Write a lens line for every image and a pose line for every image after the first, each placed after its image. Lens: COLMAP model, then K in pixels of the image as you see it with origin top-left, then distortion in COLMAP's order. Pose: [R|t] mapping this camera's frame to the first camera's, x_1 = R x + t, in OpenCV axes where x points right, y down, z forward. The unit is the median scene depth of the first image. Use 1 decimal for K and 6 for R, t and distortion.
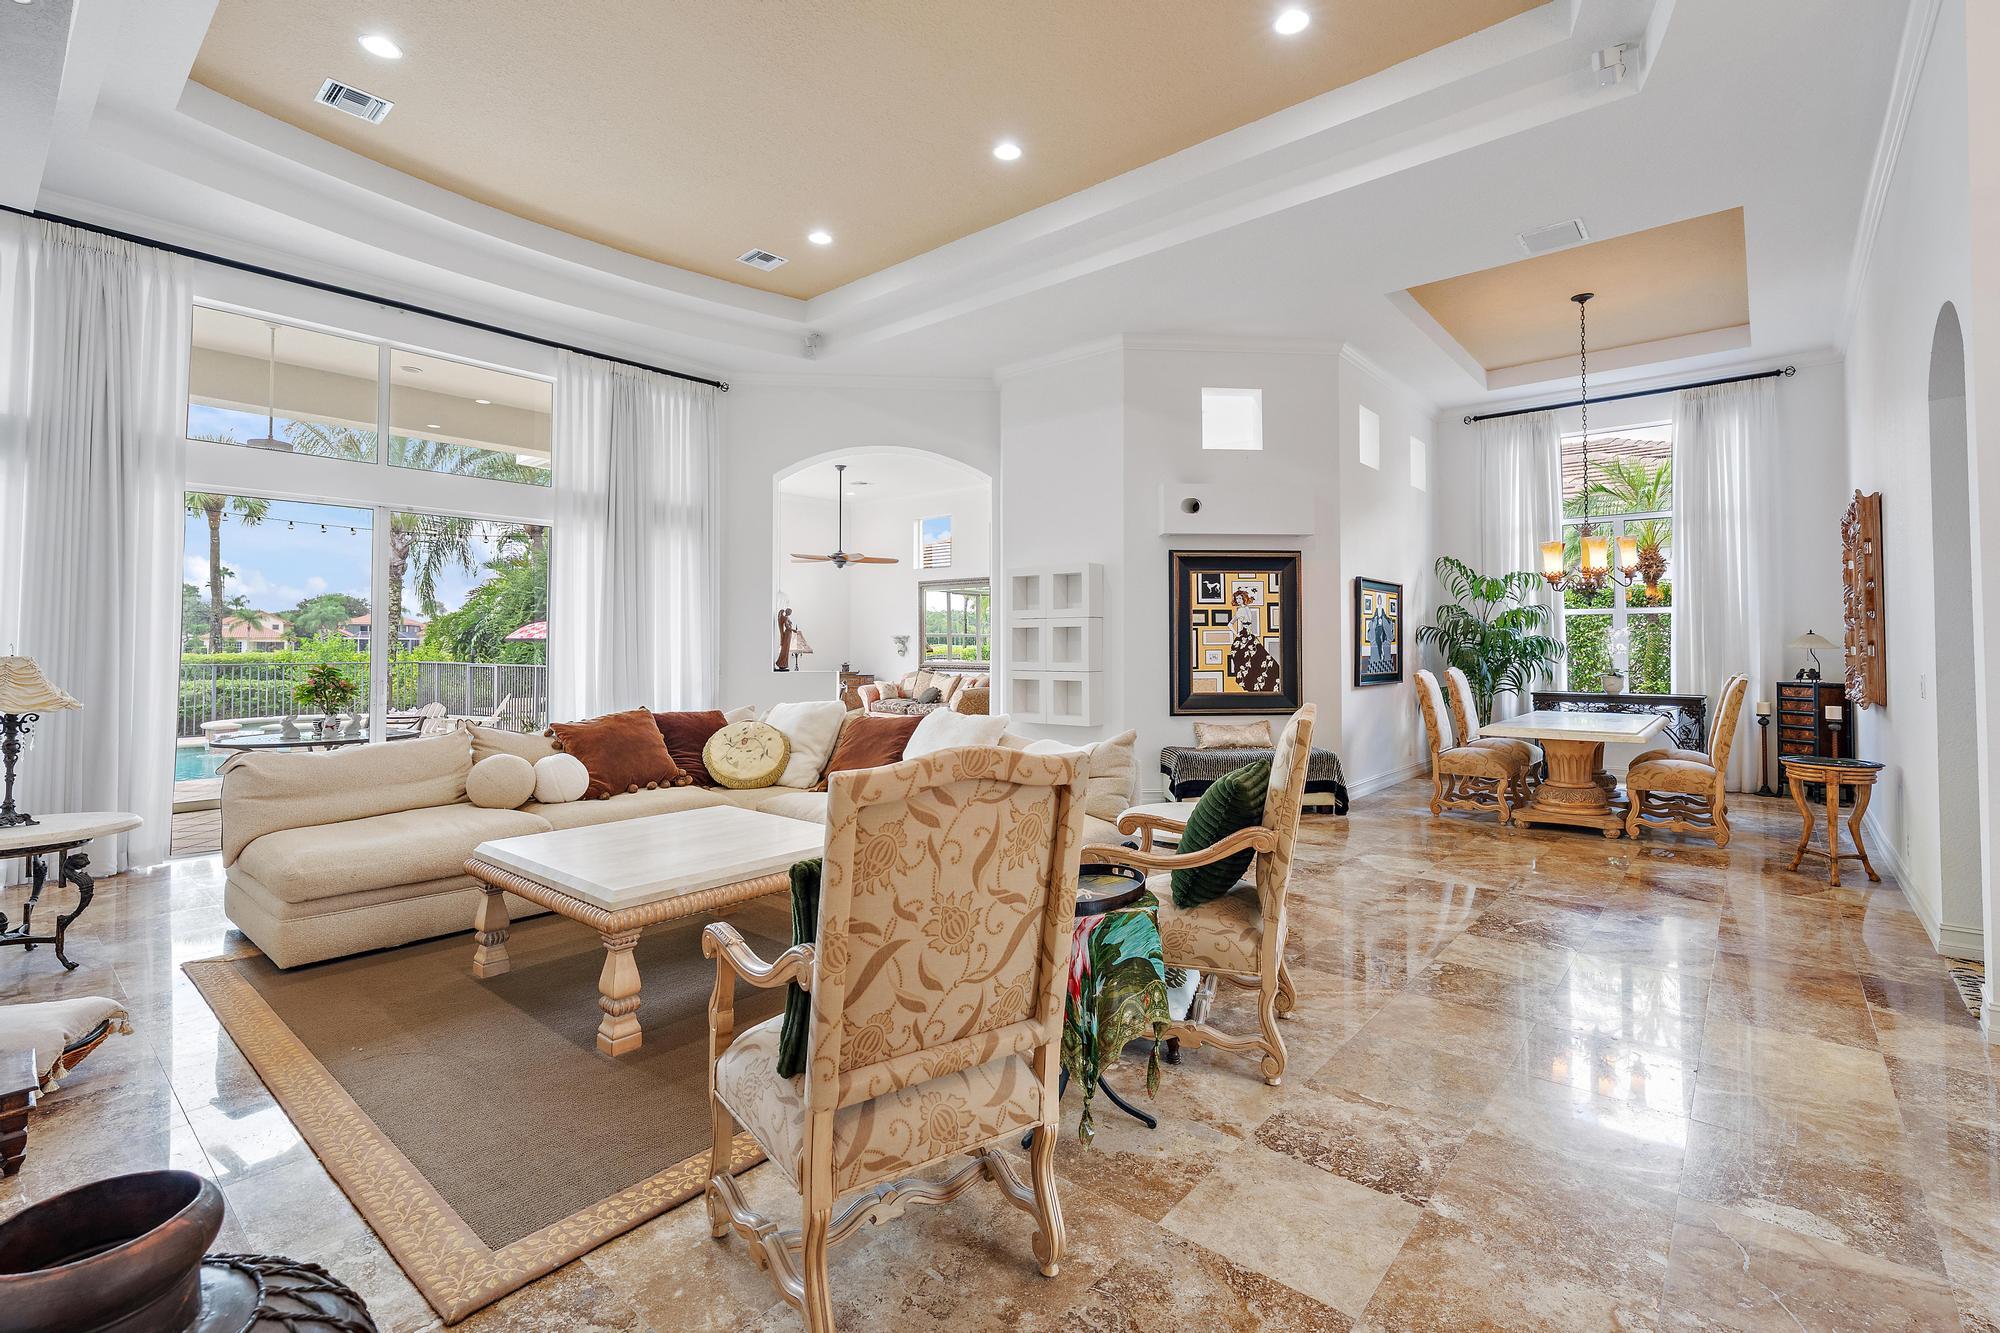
lens RADIAL K [[895.2, 0, 1004.3], [0, 895.2, 626.7], [0, 0, 1]] dist [-0.001593, 0.000299]
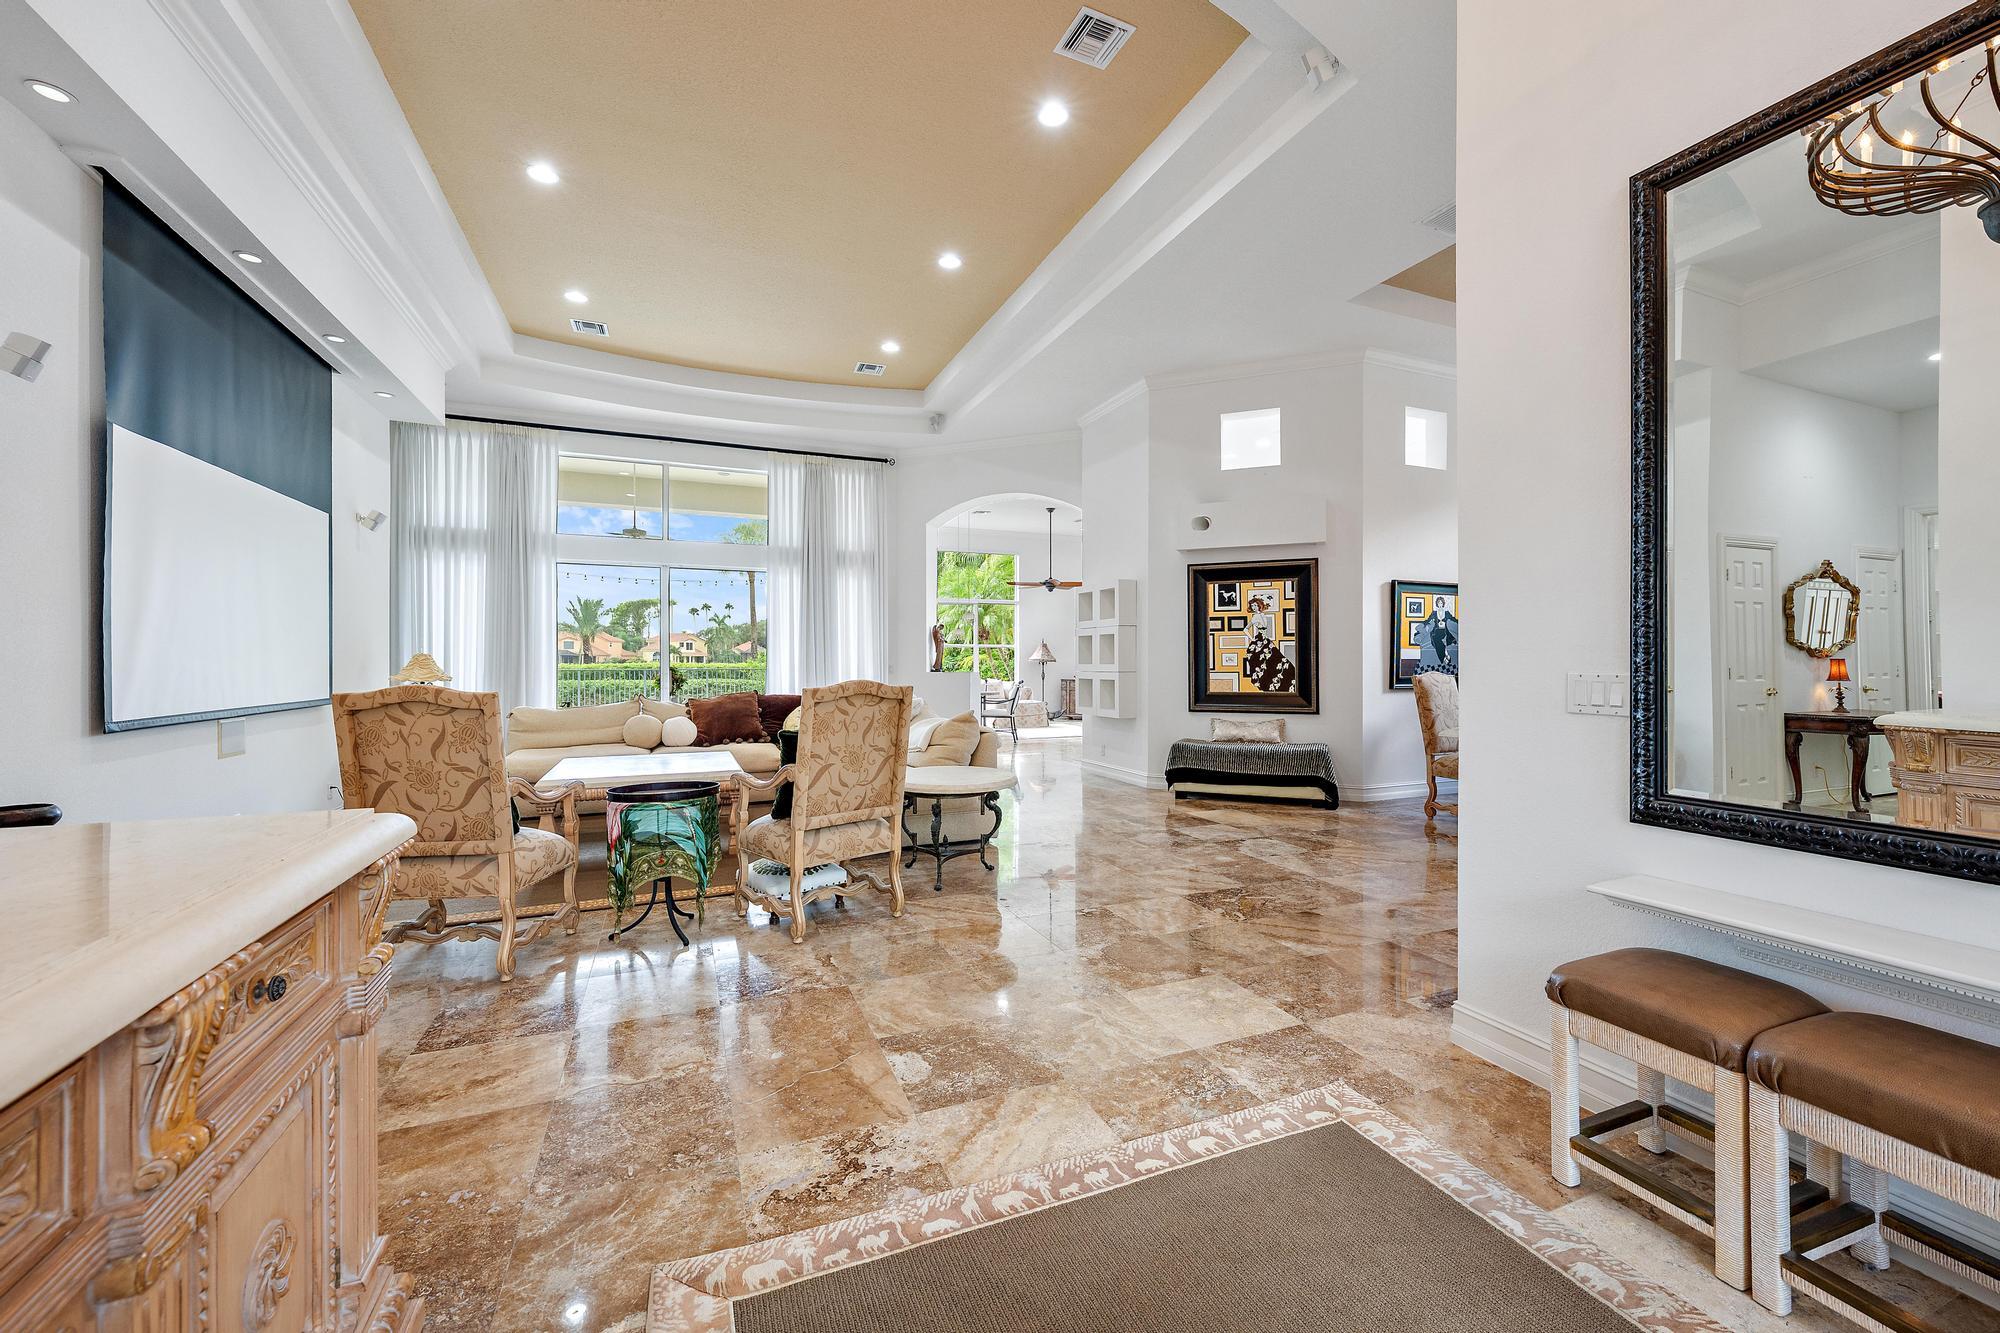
lens RADIAL K [[778.5, 0, 1000.0], [0, 778.5, 666.5], [0, 0, 1]] dist [-0.000975, -0.000237]
pose [[0.889261, 0.003443, -0.457388, 0.420616], [0.009913, 0.999592, 0.026797, 0.013967], [0.457293, -0.028363, 0.888864, 0.018937]]
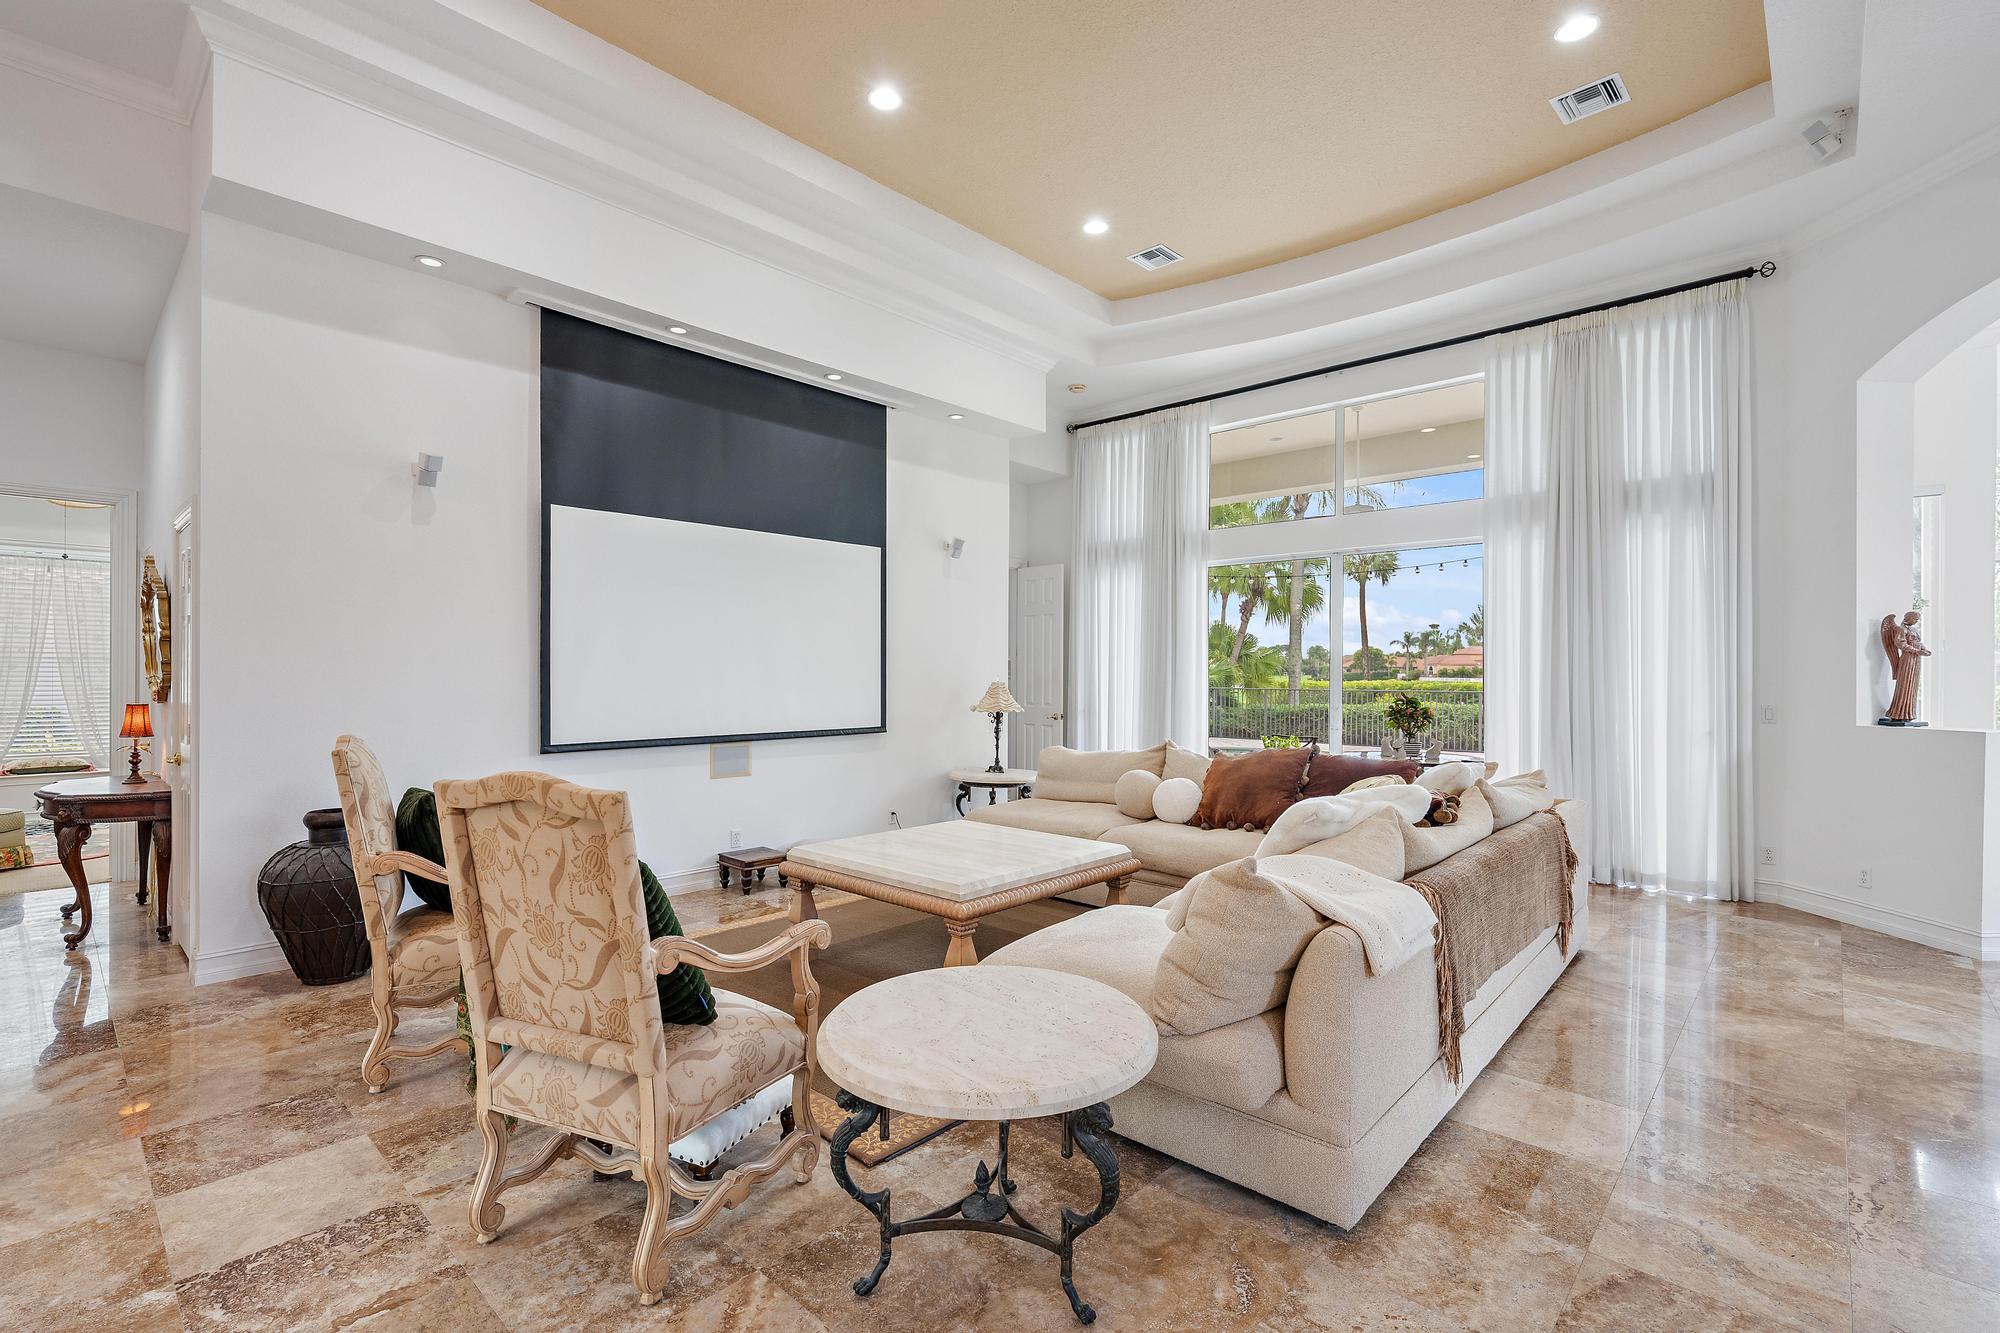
lens RADIAL K [[901.8, 0, 1004.2], [0, 901.8, 674.0], [0, 0, 1]] dist [-0.000379, 0.000305]
pose [[-0.044537, 0.001900, -0.999006, 0.389948], [0.018555, 0.999827, 0.001075, 0.007319], [0.998835, -0.018489, -0.044565, 0.545511]]
